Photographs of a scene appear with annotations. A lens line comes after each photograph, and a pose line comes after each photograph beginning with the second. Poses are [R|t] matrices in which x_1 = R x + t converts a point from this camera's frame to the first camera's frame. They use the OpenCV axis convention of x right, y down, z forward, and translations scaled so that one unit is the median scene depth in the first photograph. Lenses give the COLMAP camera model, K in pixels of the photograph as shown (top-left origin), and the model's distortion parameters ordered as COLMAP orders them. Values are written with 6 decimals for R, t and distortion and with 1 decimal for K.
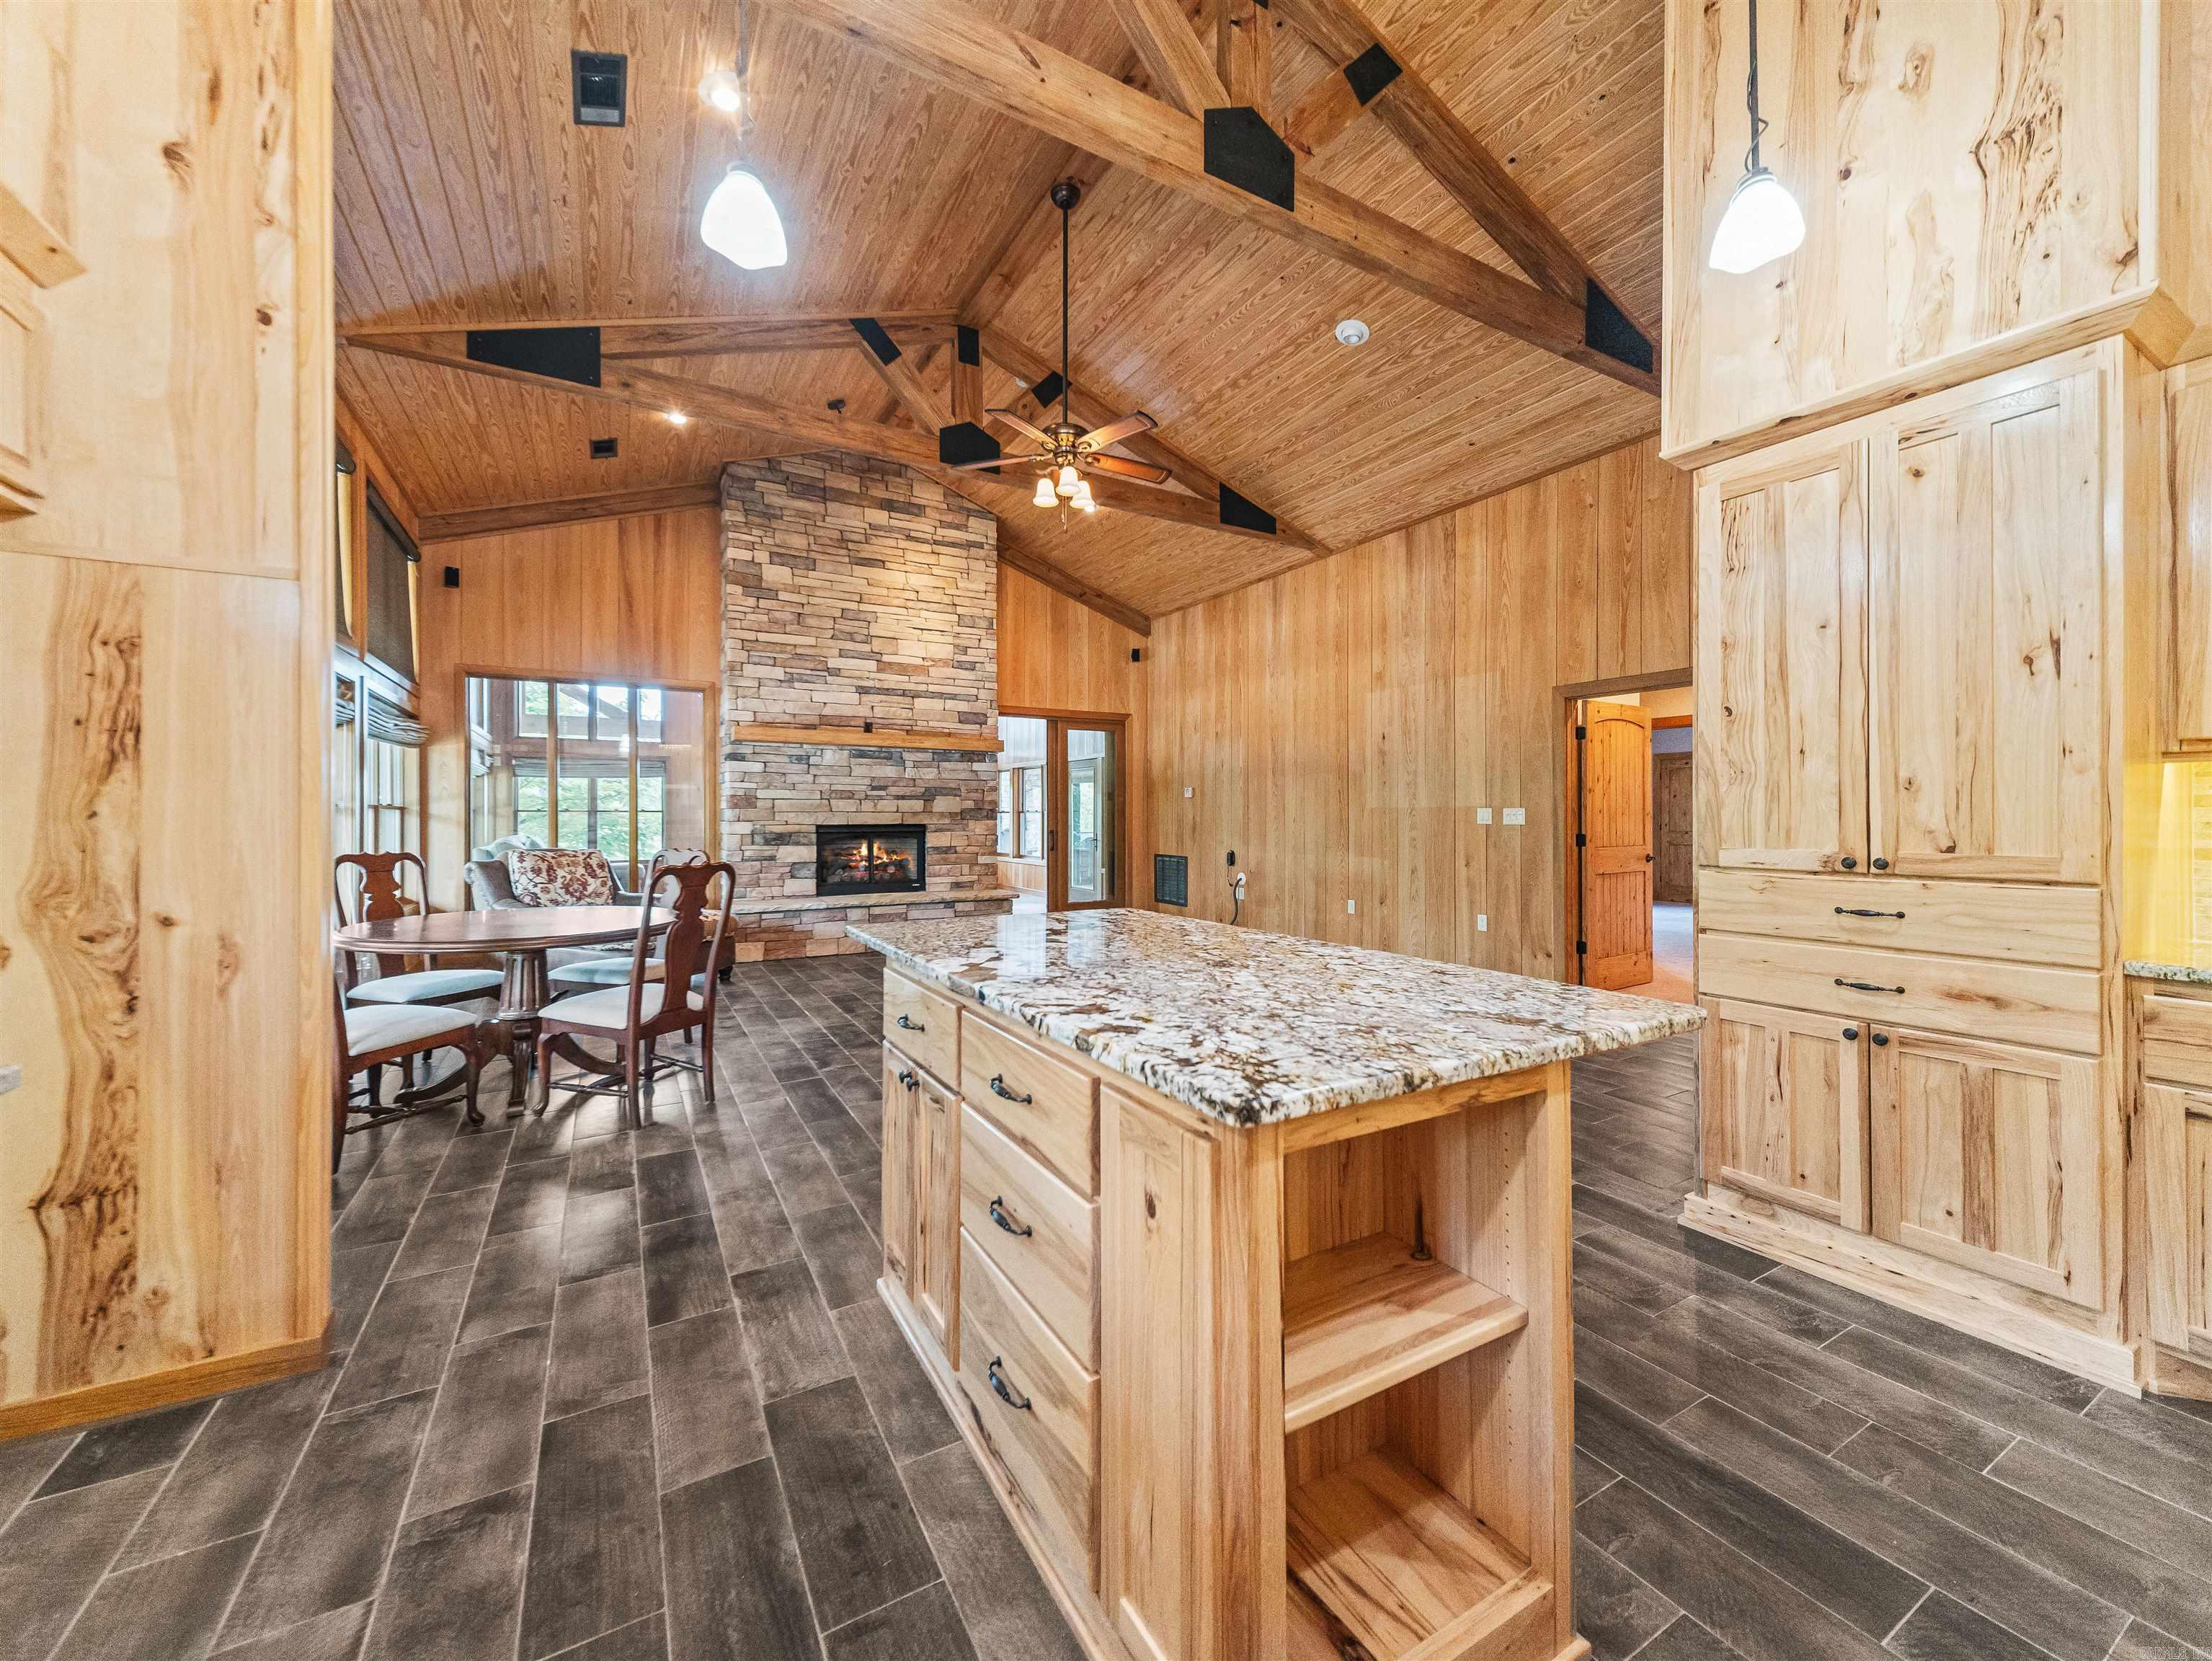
lens RADIAL K [[857.5, 0, 1107.7], [0, 857.5, 818.7], [0, 0, 1]] dist [0.026705, -0.005966]
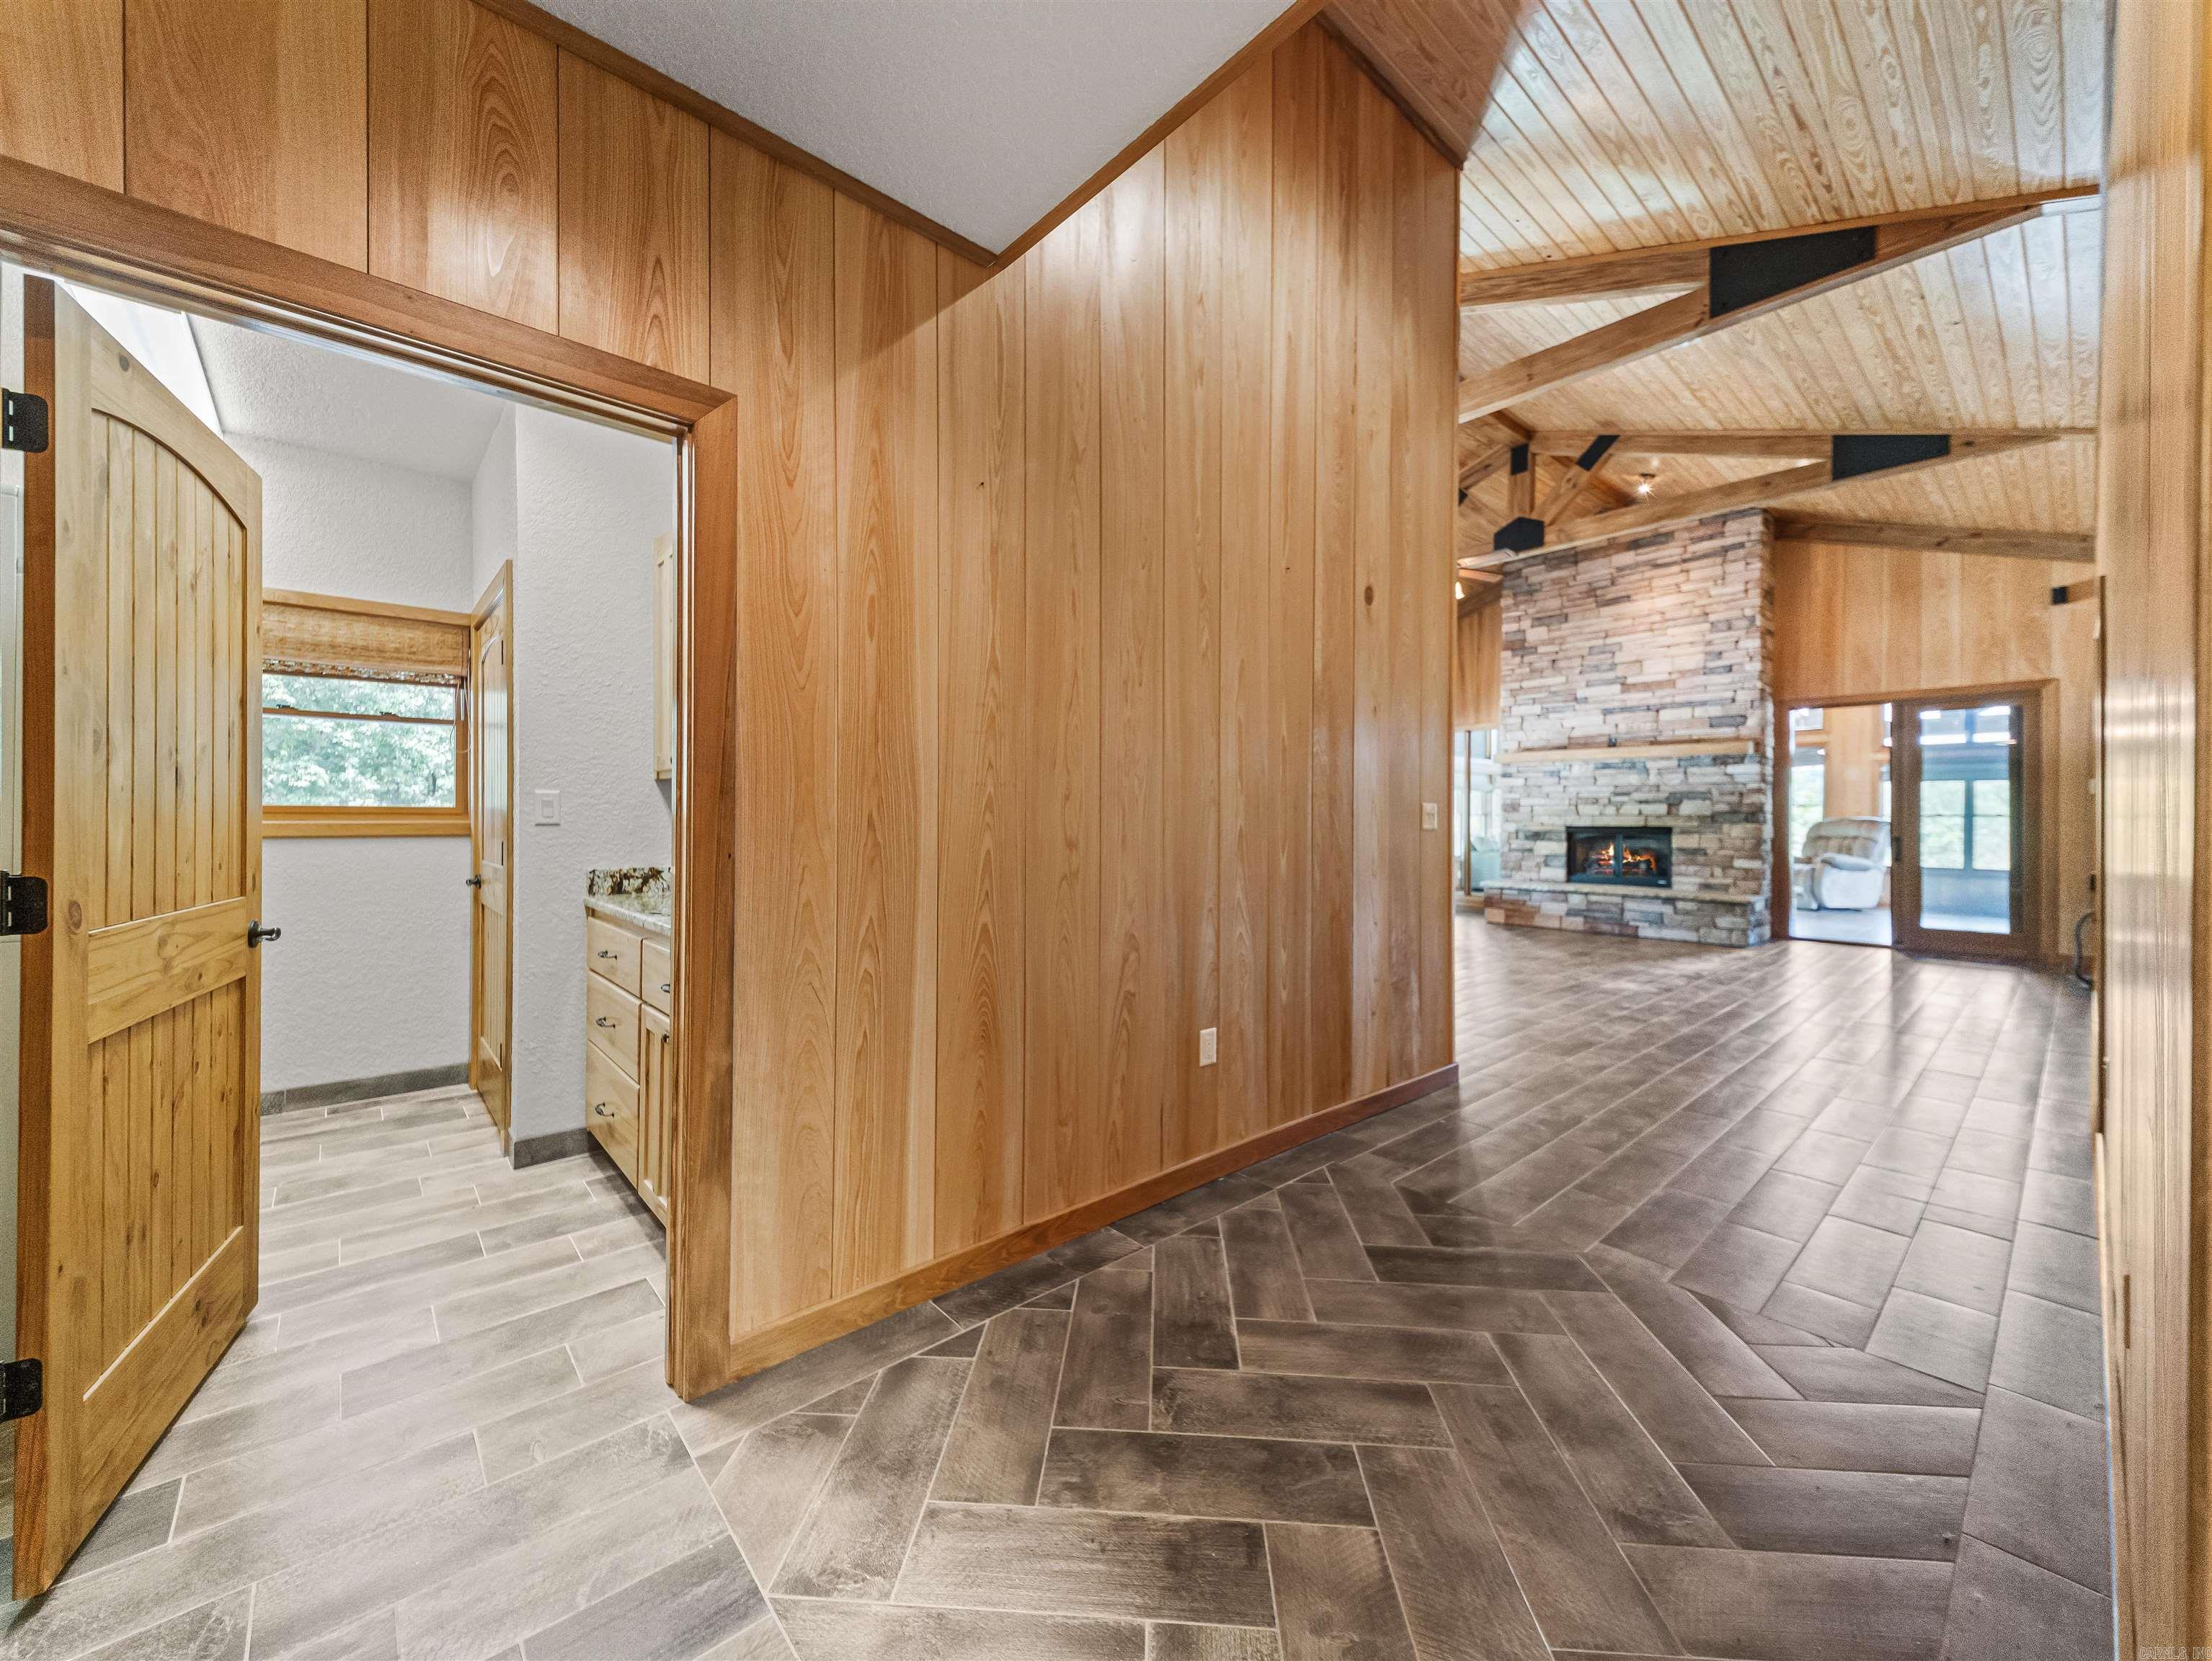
lens RADIAL K [[857.5, 0, 1108.7], [0, 857.5, 819.5], [0, 0, 1]] dist [0.026705, -0.005966]
pose [[0.202475, 0.002166, -0.979285, 0.733966], [-0.007199, 0.999974, 0.000724, 0.002261], [0.979261, 0.006903, 0.202485, 0.093777]]
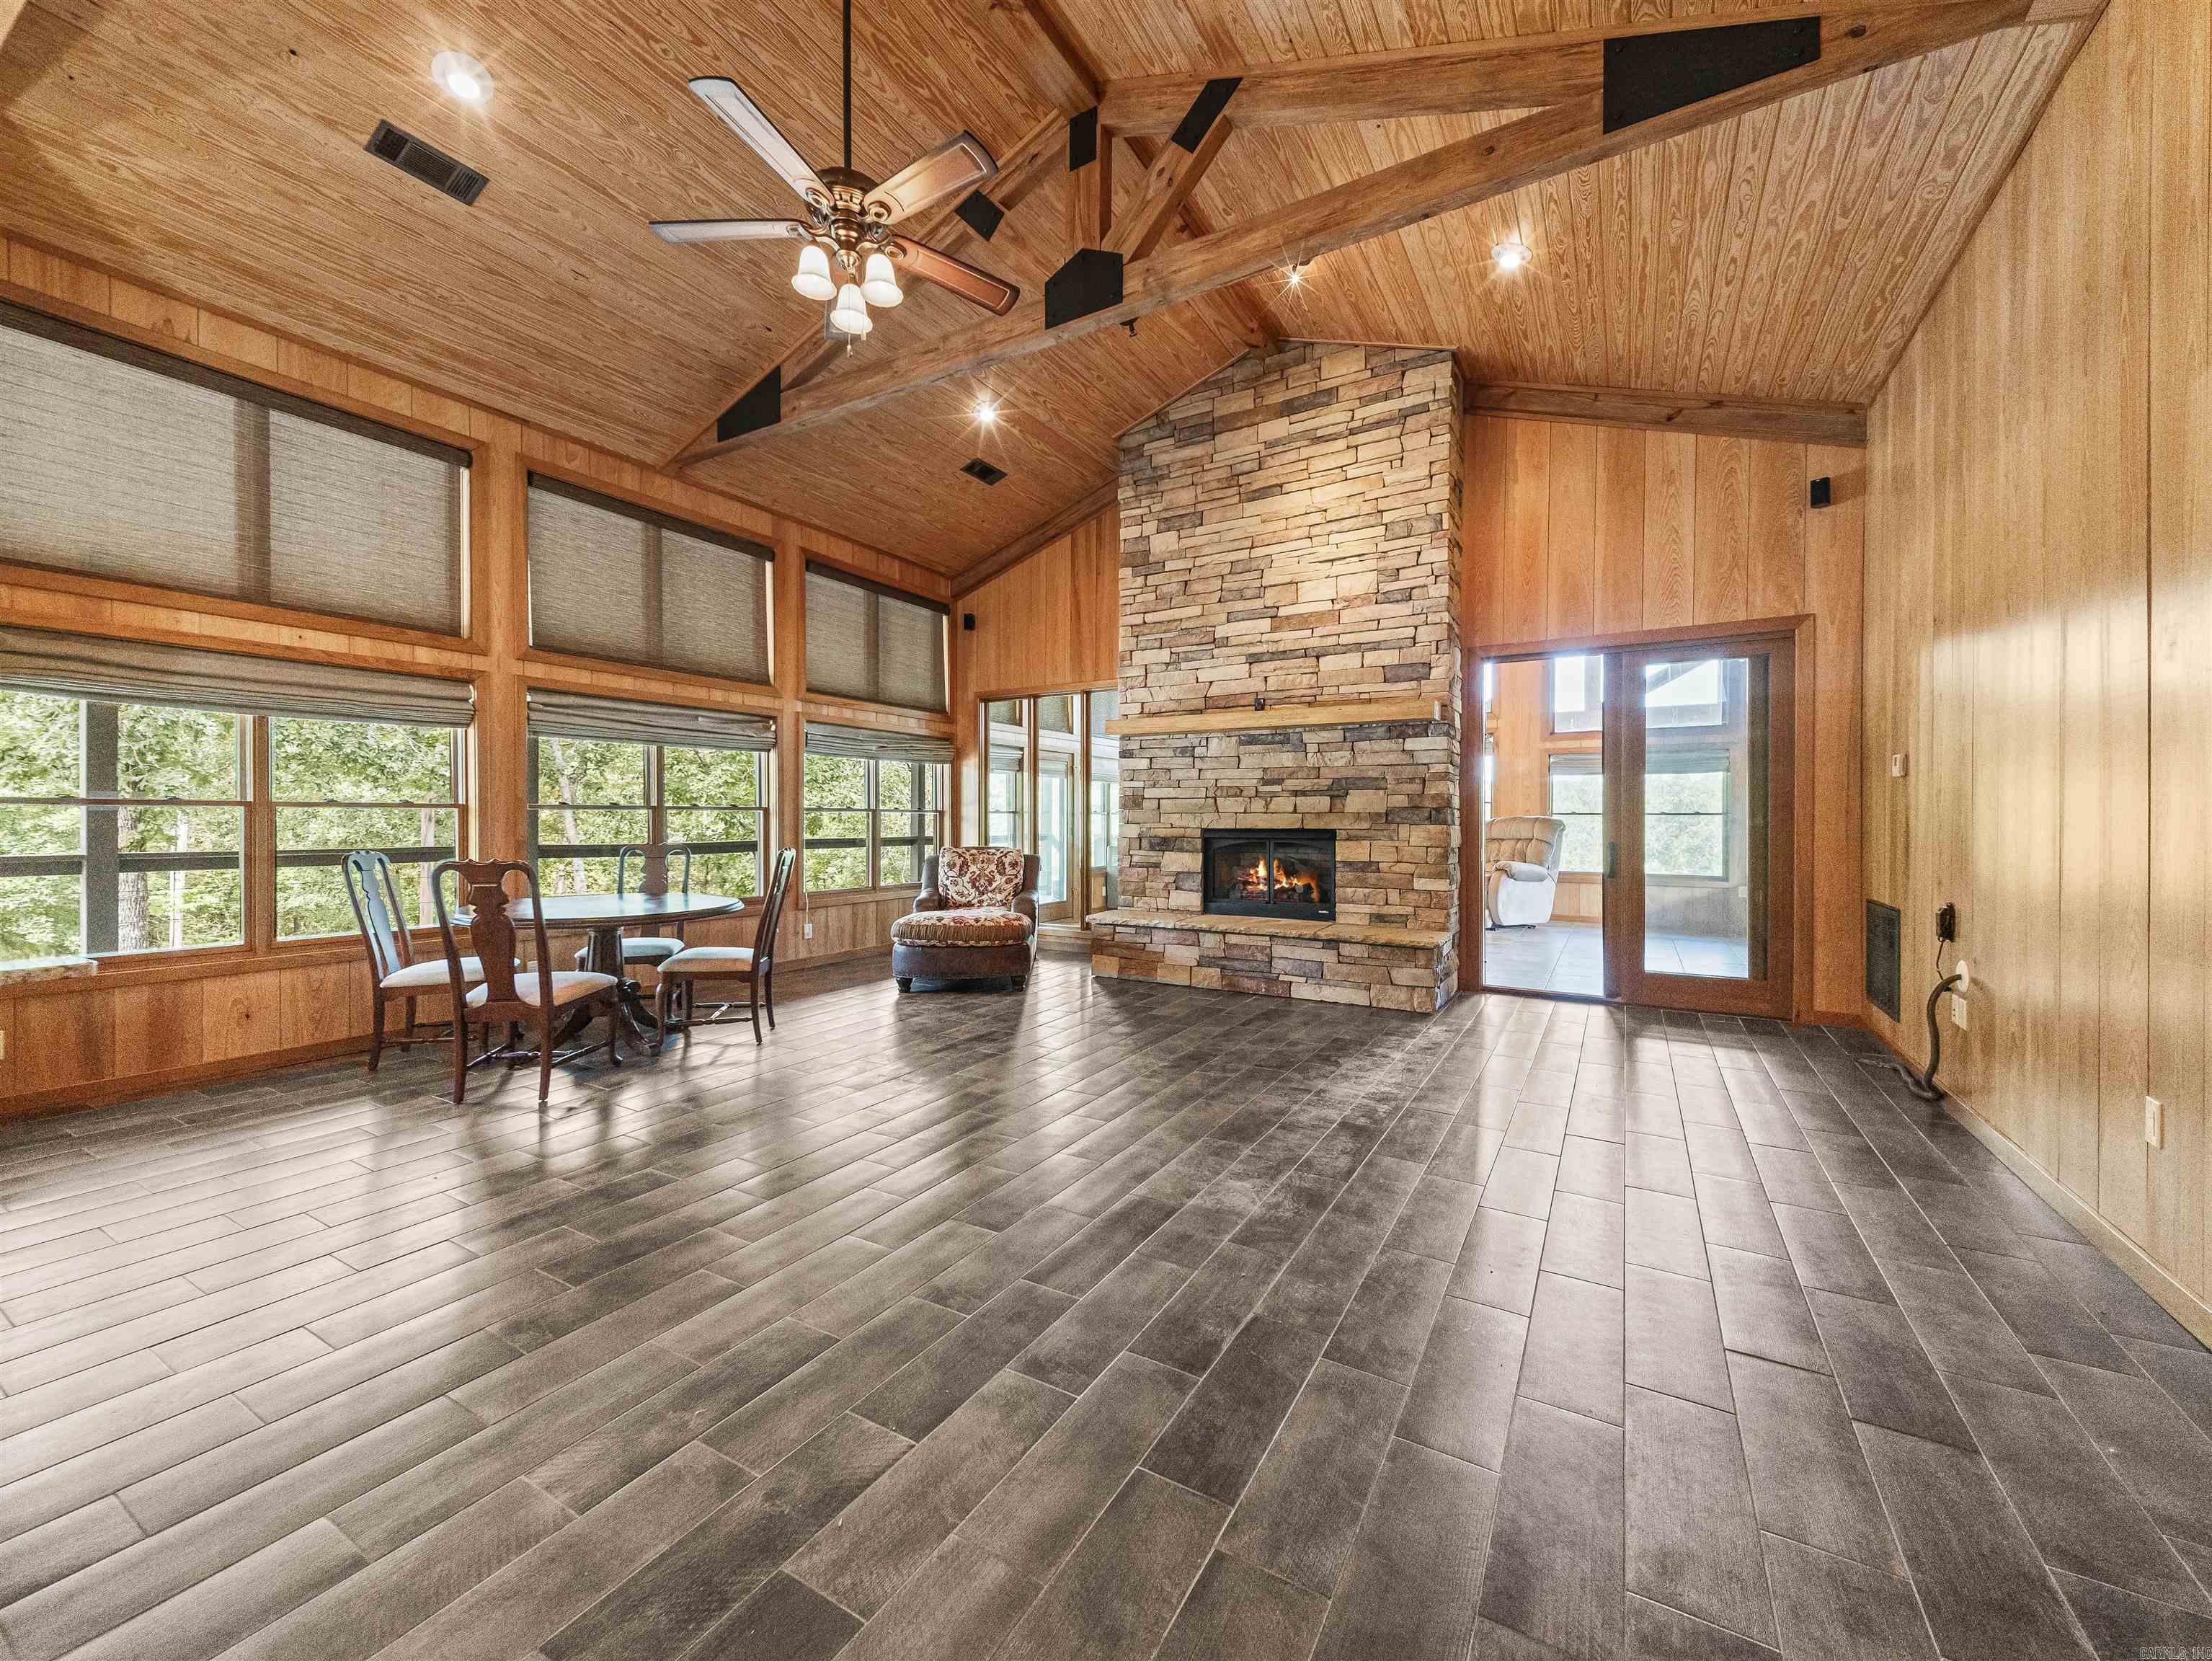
lens RADIAL K [[857.5, 0, 1106.7], [0, 857.5, 825.6], [0, 0, 1]] dist [0.026705, -0.005966]
pose [[0.486557, 0.008962, -0.873603, 0.338974], [-0.005002, 0.999960, 0.007473, -0.001337], [0.873635, 0.000734, 0.486582, 0.497470]]
